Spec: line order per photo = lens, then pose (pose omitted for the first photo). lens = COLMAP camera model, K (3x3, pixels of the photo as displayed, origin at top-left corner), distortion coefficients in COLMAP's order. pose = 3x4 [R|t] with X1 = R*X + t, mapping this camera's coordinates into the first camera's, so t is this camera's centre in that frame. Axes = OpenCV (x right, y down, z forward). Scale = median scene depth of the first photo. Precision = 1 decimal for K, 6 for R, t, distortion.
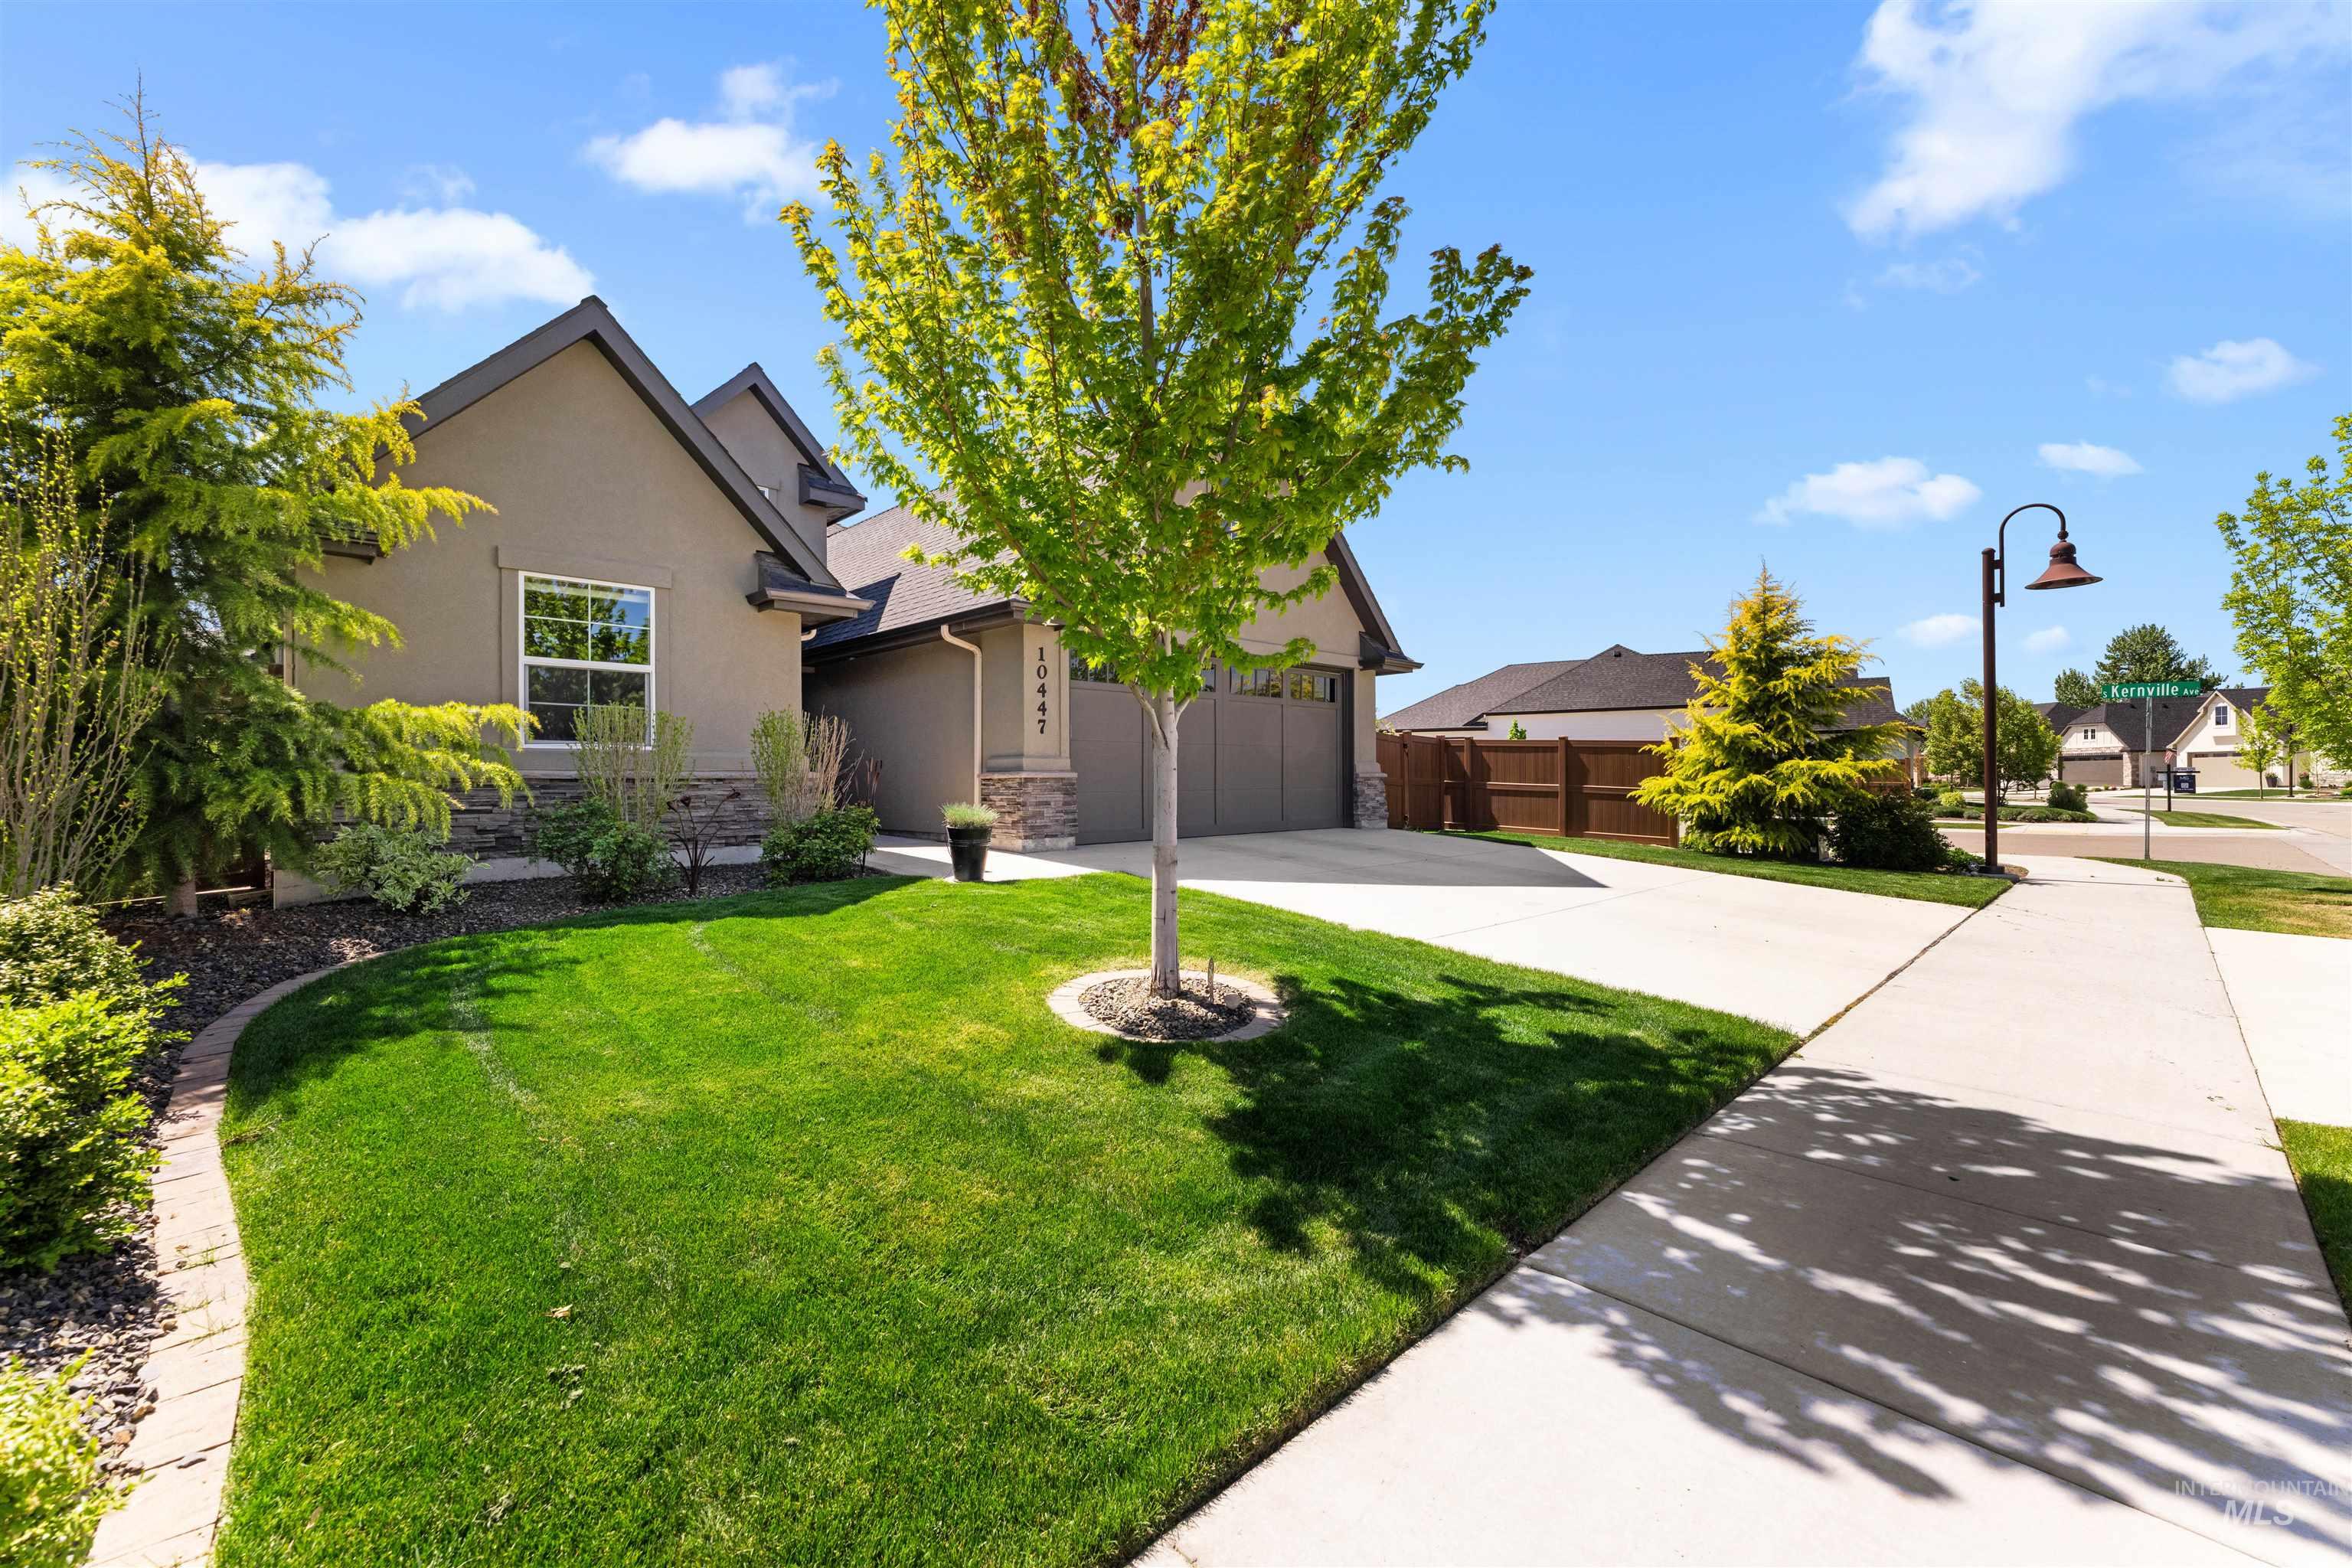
lens RADIAL K [[948.7, 0, 1159.8], [0, 948.7, 783.0], [0, 0, 1]] dist [0.002285, 0.000368]
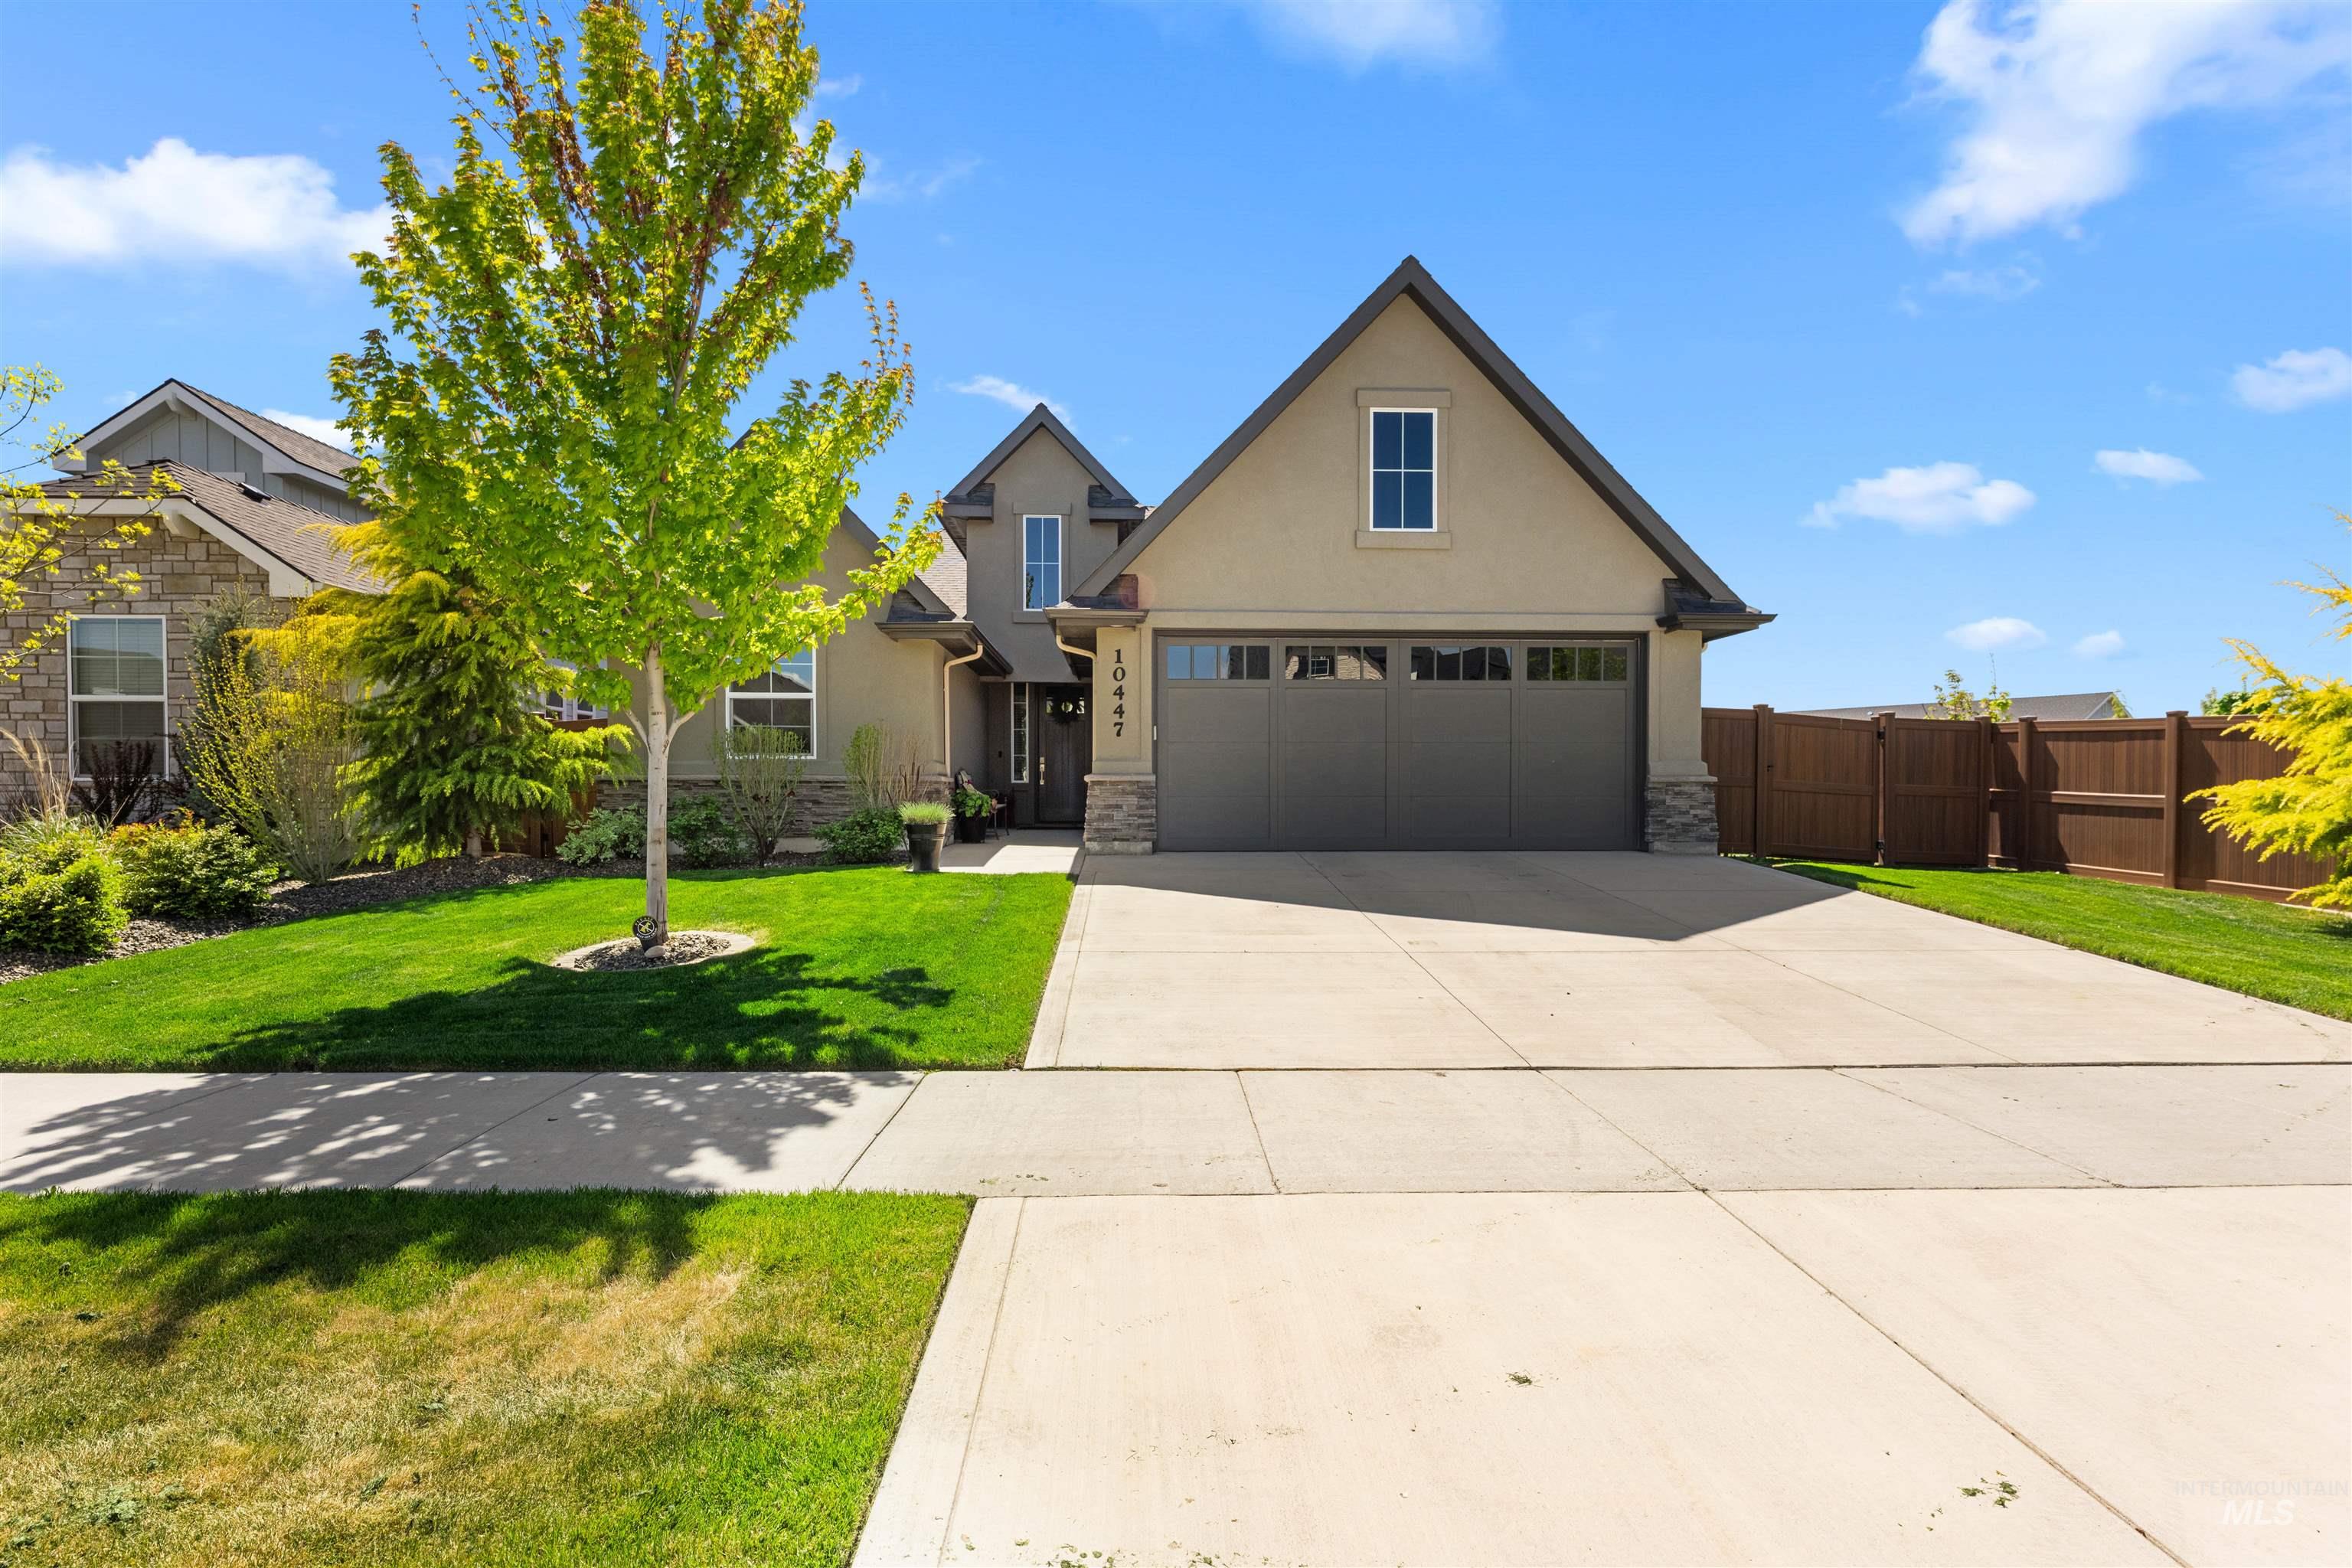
lens RADIAL K [[1140.1, 0, 1169.7], [0, 1140.1, 801.7], [0, 0, 1]] dist [0.002172, 0.000101]
pose [[0.745036, 0.007883, -0.666977, 0.713134], [-0.006228, 0.999969, 0.004862, 0.010111], [0.666995, 0.000532, 0.745062, 0.149549]]
